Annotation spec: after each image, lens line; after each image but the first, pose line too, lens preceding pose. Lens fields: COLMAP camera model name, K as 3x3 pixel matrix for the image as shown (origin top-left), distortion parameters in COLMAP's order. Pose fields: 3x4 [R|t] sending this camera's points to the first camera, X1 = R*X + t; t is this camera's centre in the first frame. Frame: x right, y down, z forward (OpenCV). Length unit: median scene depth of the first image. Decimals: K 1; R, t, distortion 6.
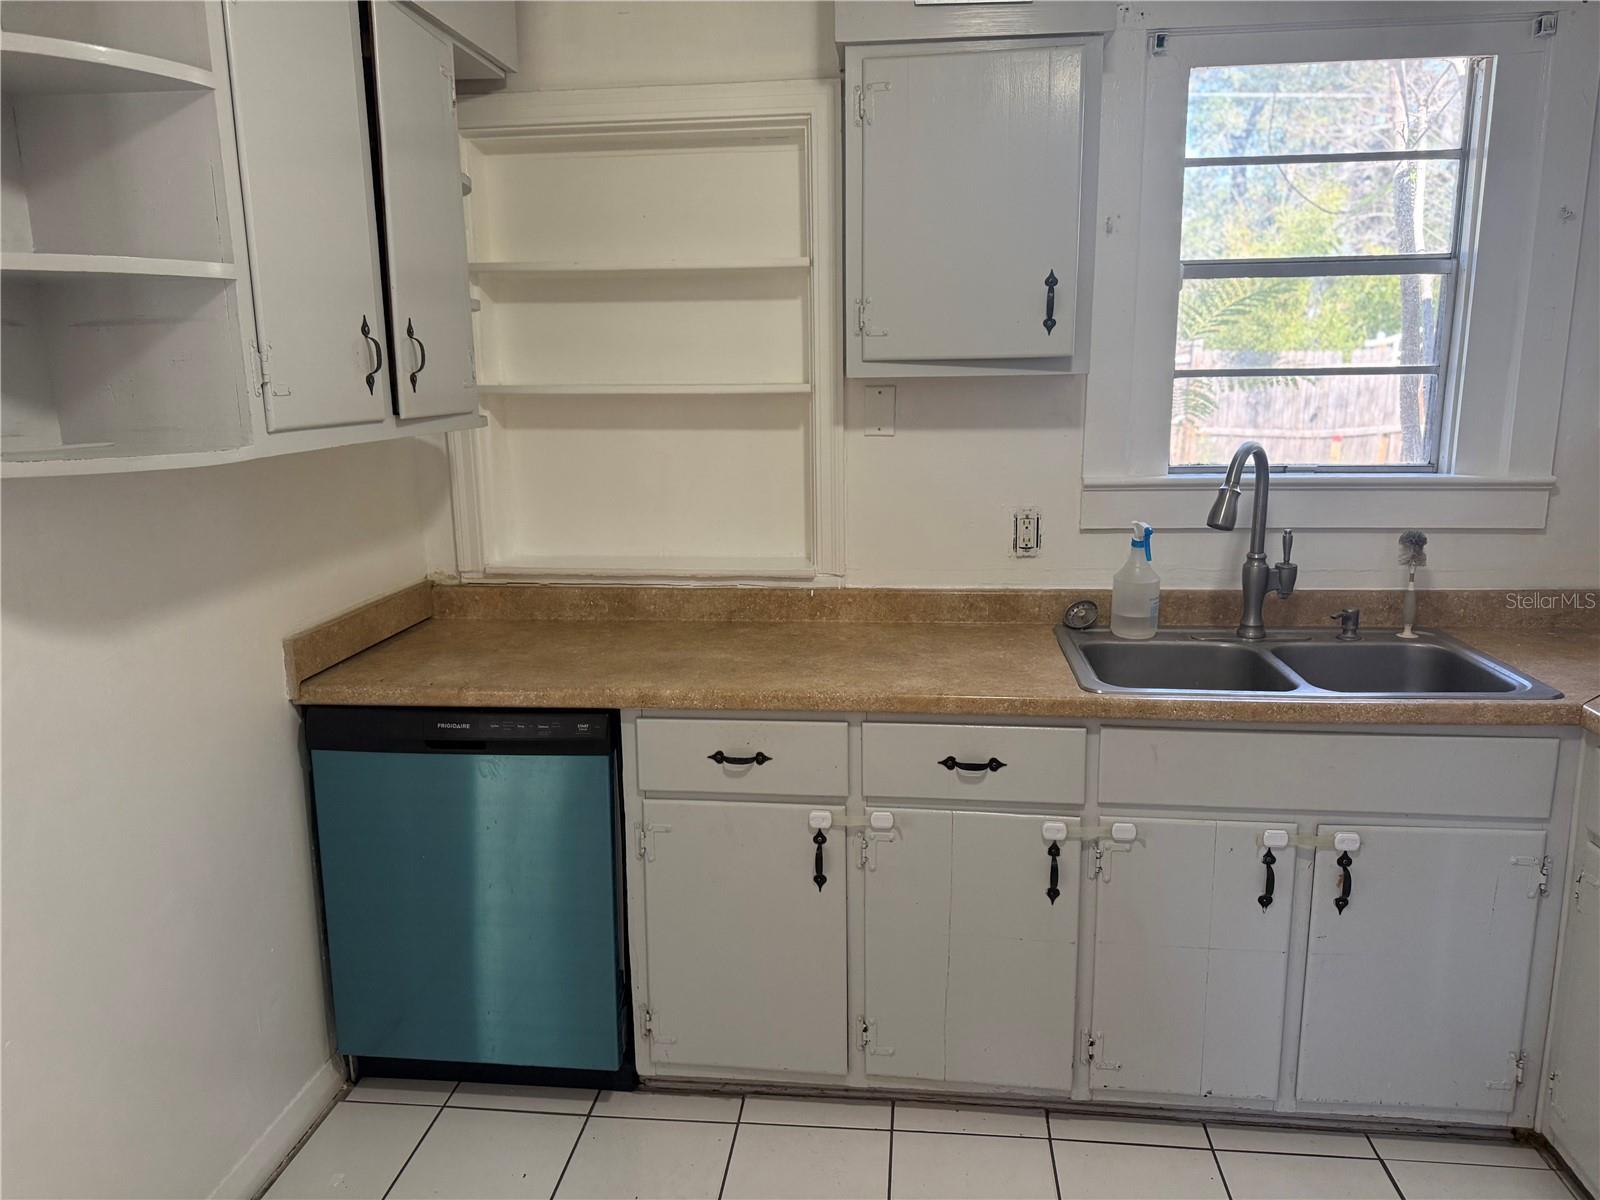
lens RADIAL K [[1114.8, 0, 798.2], [0, 1114.8, 590.5], [0, 0, 1]] dist [0.028803, -0.035897]
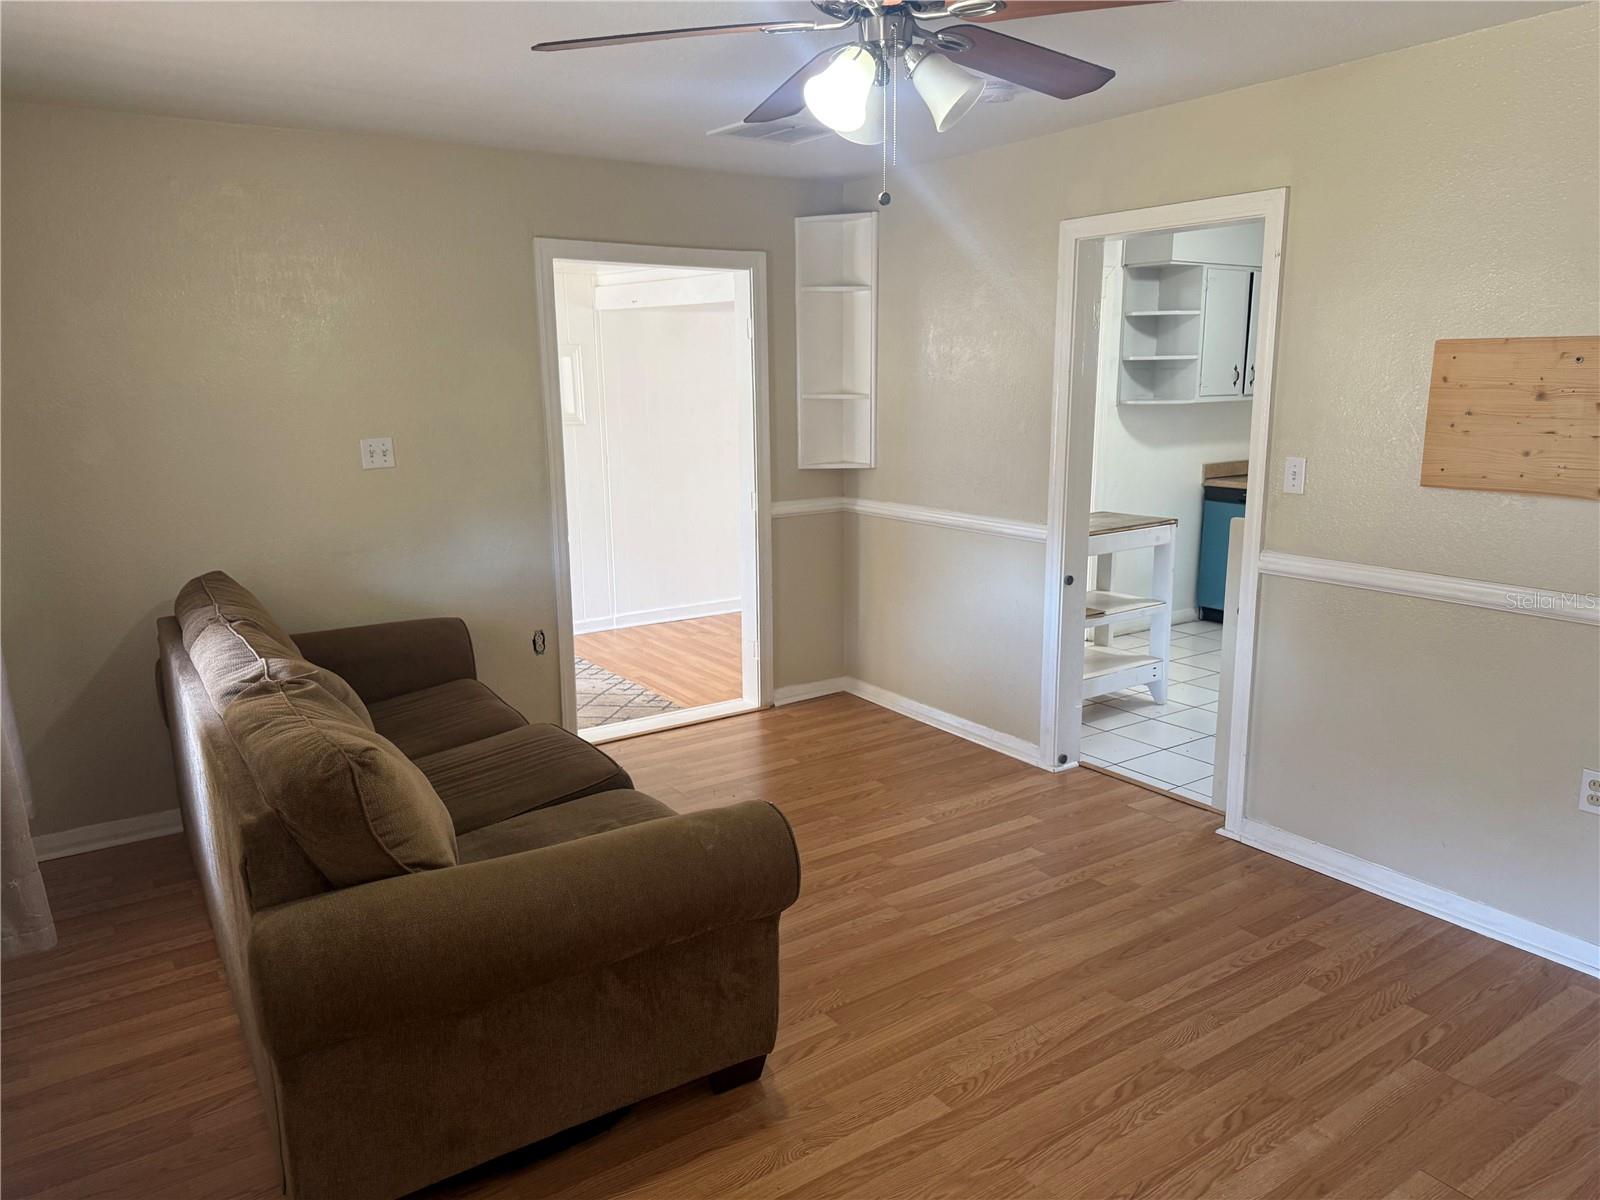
lens RADIAL K [[1114.8, 0, 801.0], [0, 1114.8, 596.5], [0, 0, 1]] dist [0.028803, -0.035897]
pose [[0.647014, 0.160963, -0.745294, 1.399891], [-0.145822, 0.985543, 0.086258, 0.351012], [0.748404, 0.052870, 0.661132, -2.199292]]
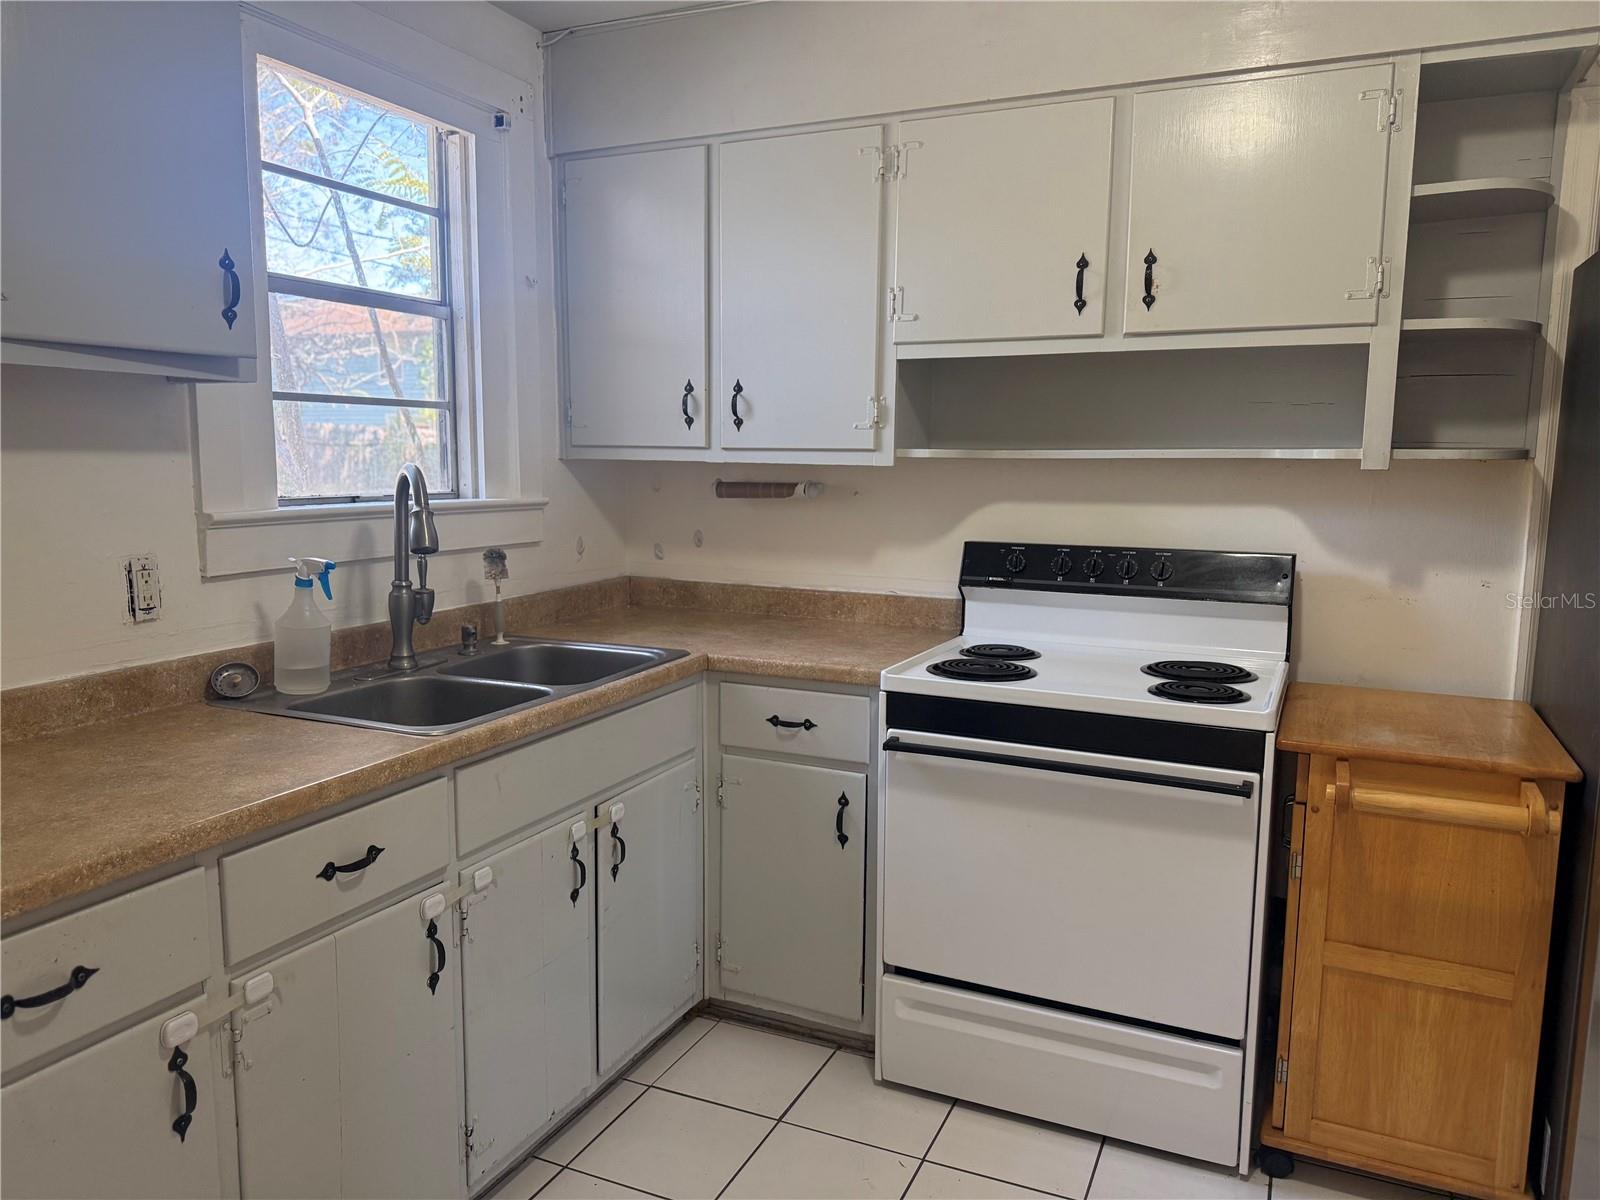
lens RADIAL K [[1114.8, 0, 800.7], [0, 1114.8, 603.3], [0, 0, 1]] dist [0.028803, -0.035897]
pose [[0.297037, -0.108804, 0.948647, -0.411600], [0.165307, 0.984345, 0.061138, -0.016458], [-0.940448, 0.138658, 0.310373, 0.378829]]
